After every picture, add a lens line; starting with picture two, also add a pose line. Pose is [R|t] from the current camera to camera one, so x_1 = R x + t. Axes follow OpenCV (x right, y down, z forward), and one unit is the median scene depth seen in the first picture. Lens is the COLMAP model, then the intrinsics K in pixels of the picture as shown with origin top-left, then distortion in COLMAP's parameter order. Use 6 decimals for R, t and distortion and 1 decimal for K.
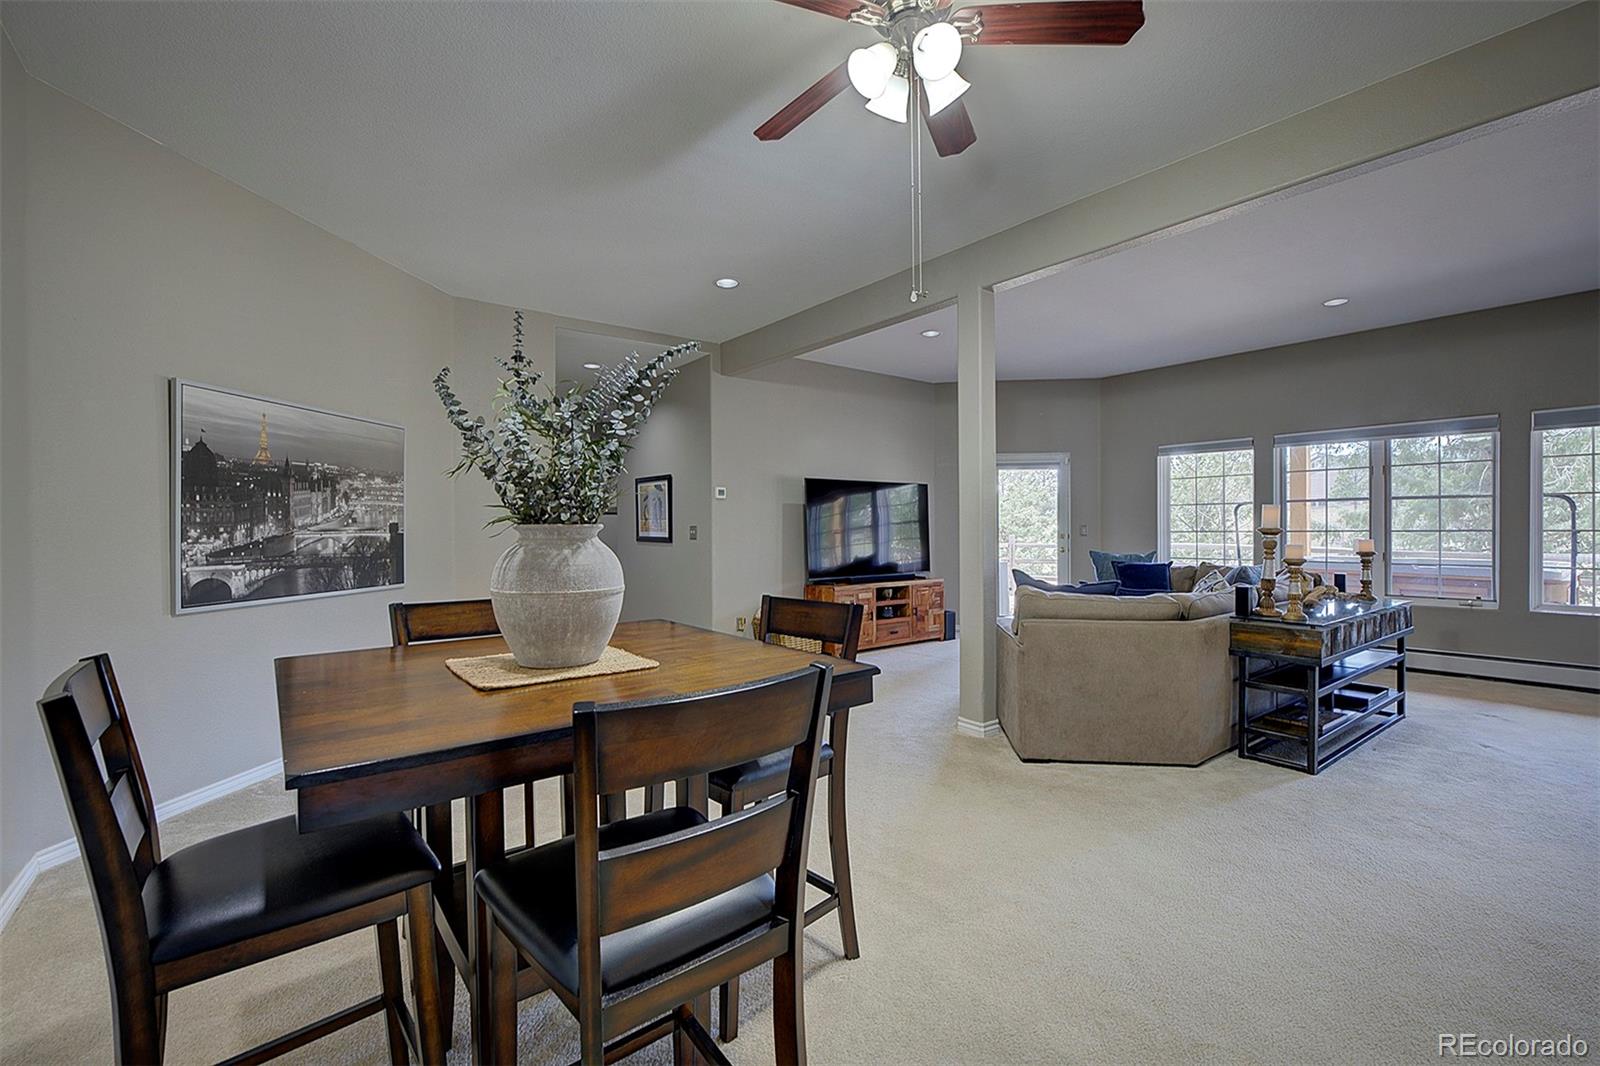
lens RADIAL K [[692.0, 0, 805.2], [0, 692.0, 533.0], [0, 0, 1]] dist [-0.014584, 0.000405]
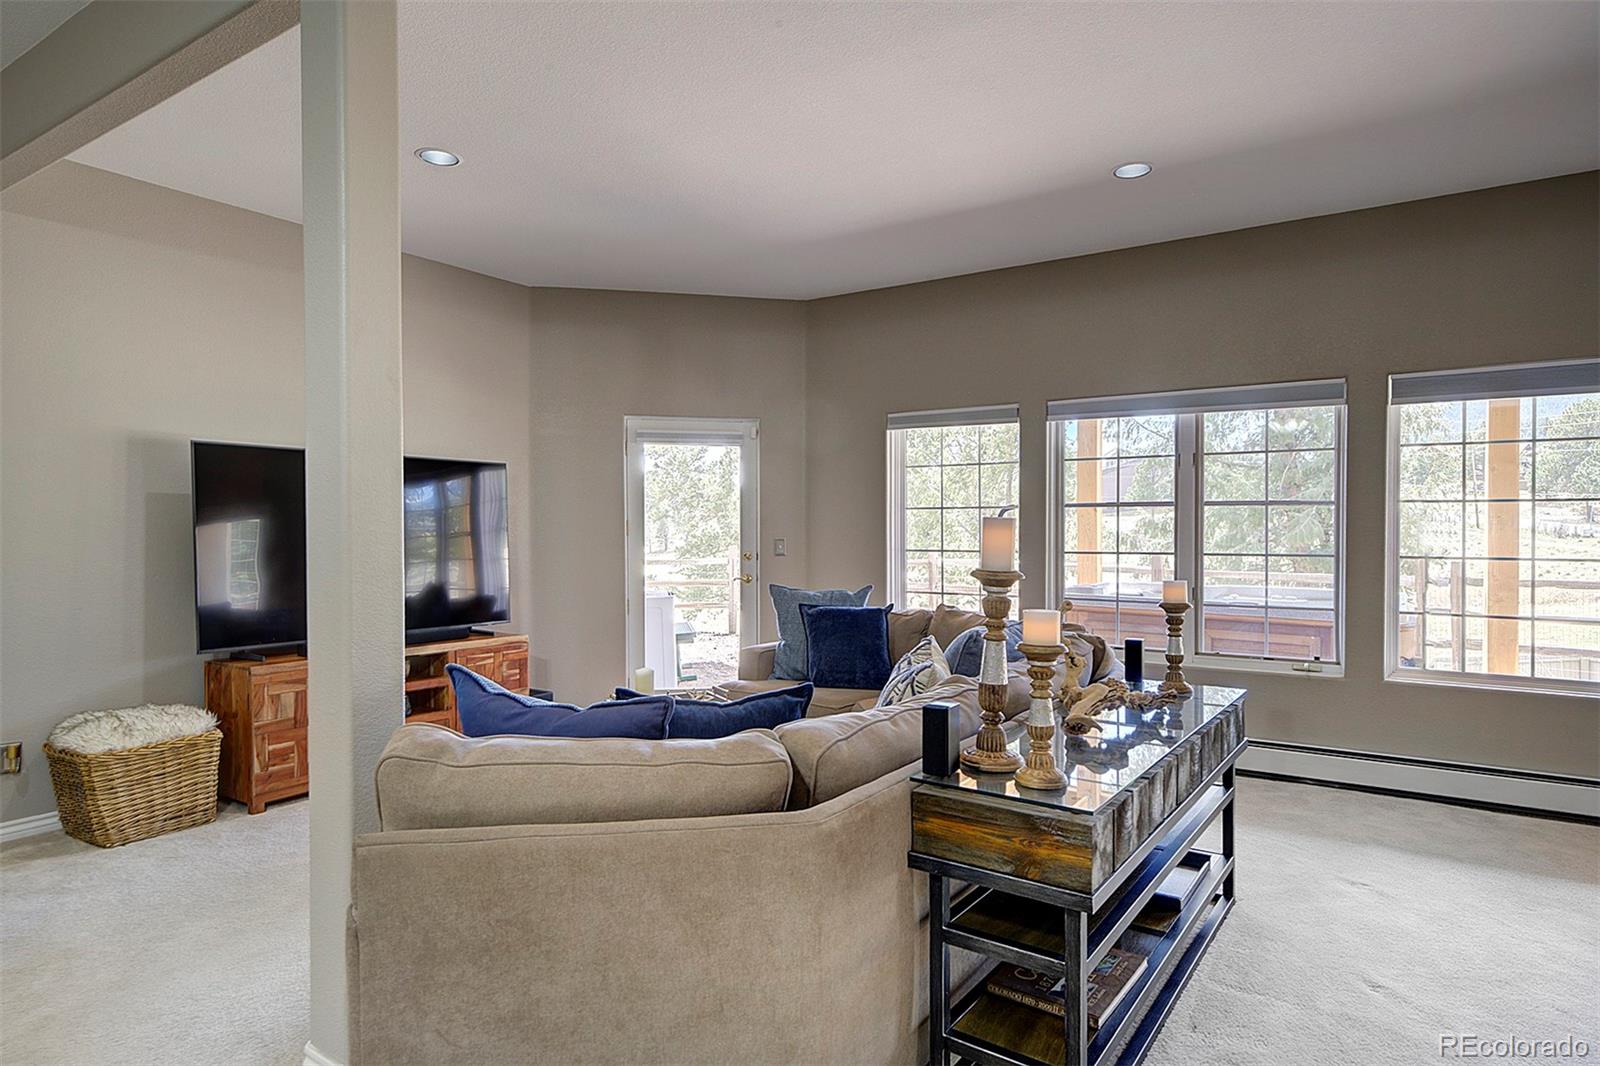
lens RADIAL K [[907.7, 0, 799.4], [0, 907.7, 531.6], [0, 0, 1]] dist [0.003819, -0.000357]
pose [[0.953833, 0.007866, 0.300234, 0.246271], [-0.006235, 0.999960, -0.006389, -0.017731], [-0.300272, 0.004222, 0.953844, 0.311569]]
